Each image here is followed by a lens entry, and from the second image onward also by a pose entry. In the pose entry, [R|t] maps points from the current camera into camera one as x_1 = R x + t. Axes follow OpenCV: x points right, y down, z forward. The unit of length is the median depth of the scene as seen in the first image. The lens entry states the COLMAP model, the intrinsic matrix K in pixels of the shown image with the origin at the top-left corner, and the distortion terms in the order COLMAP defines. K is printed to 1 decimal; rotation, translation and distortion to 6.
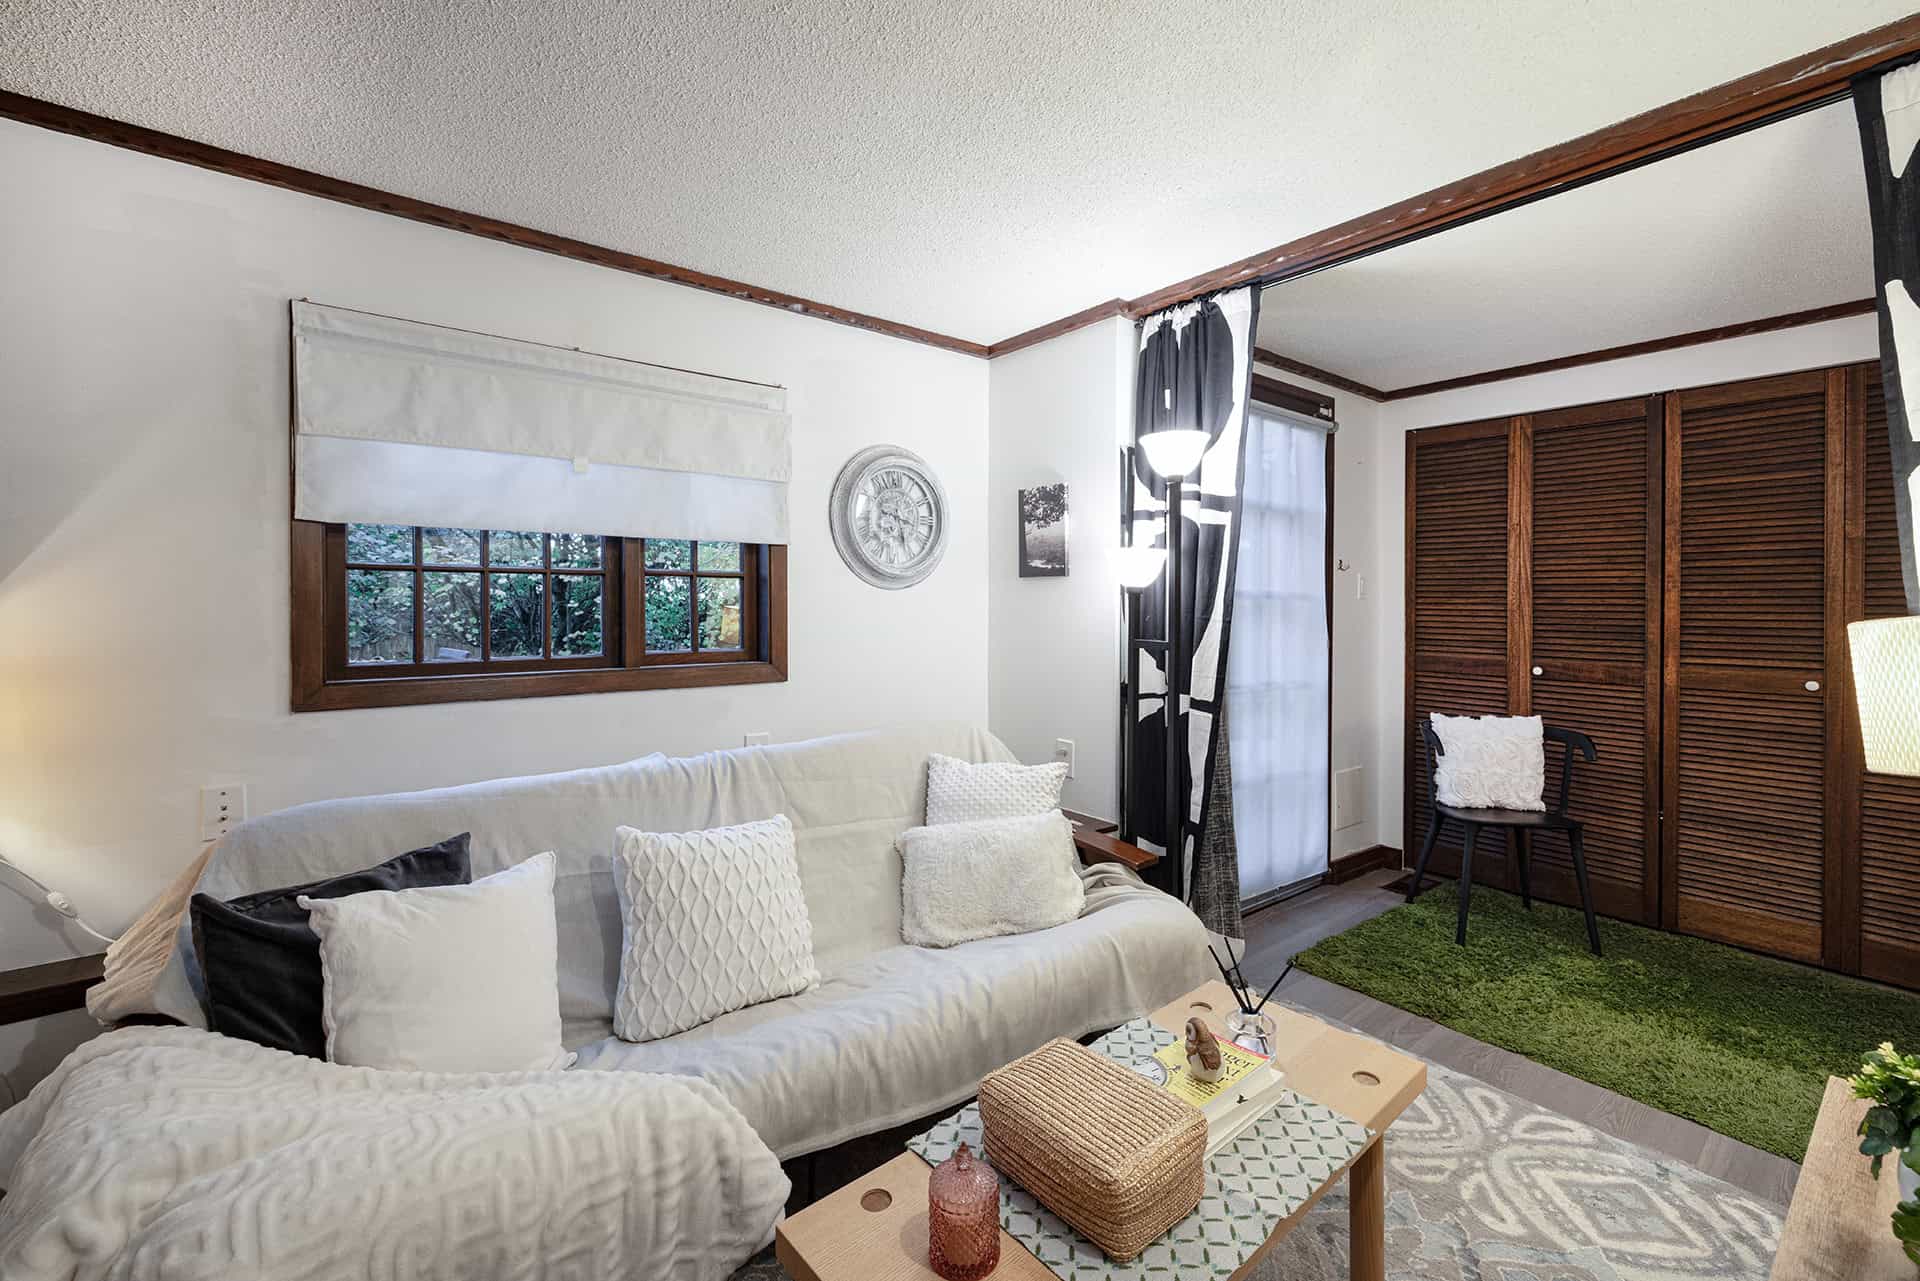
lens RADIAL K [[809.3, 0, 961.7], [0, 809.3, 614.8], [0, 0, 1]] dist [0.000842, 0.000086]
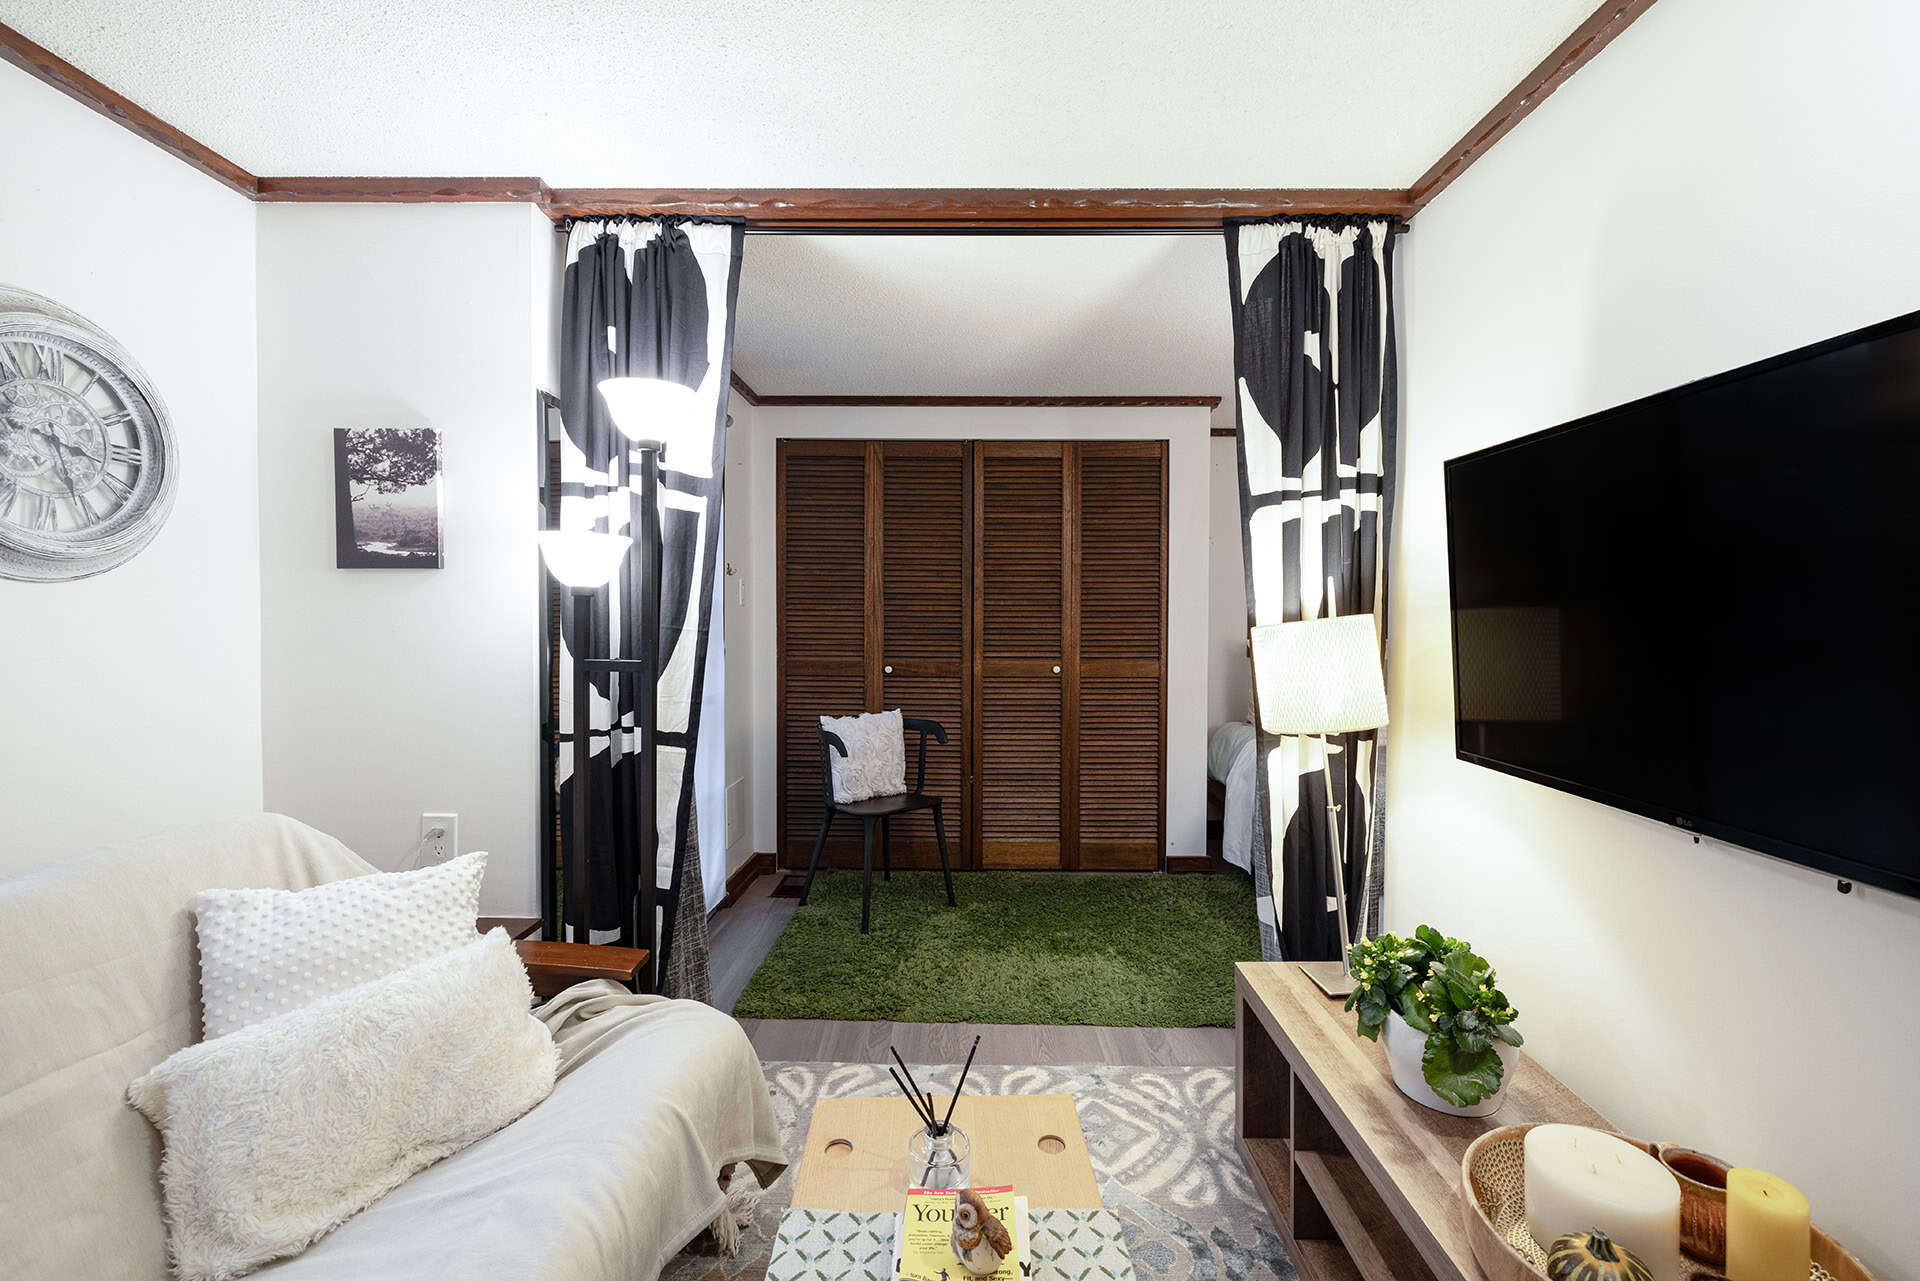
lens RADIAL K [[804.7, 0, 963.0], [0, 804.7, 627.2], [0, 0, 1]] dist [0.000166, -0.000060]
pose [[0.631866, -0.016825, 0.774895, -0.120905], [0.010880, 0.999858, 0.012837, -0.003890], [-0.775001, 0.000319, 0.631960, 0.263548]]
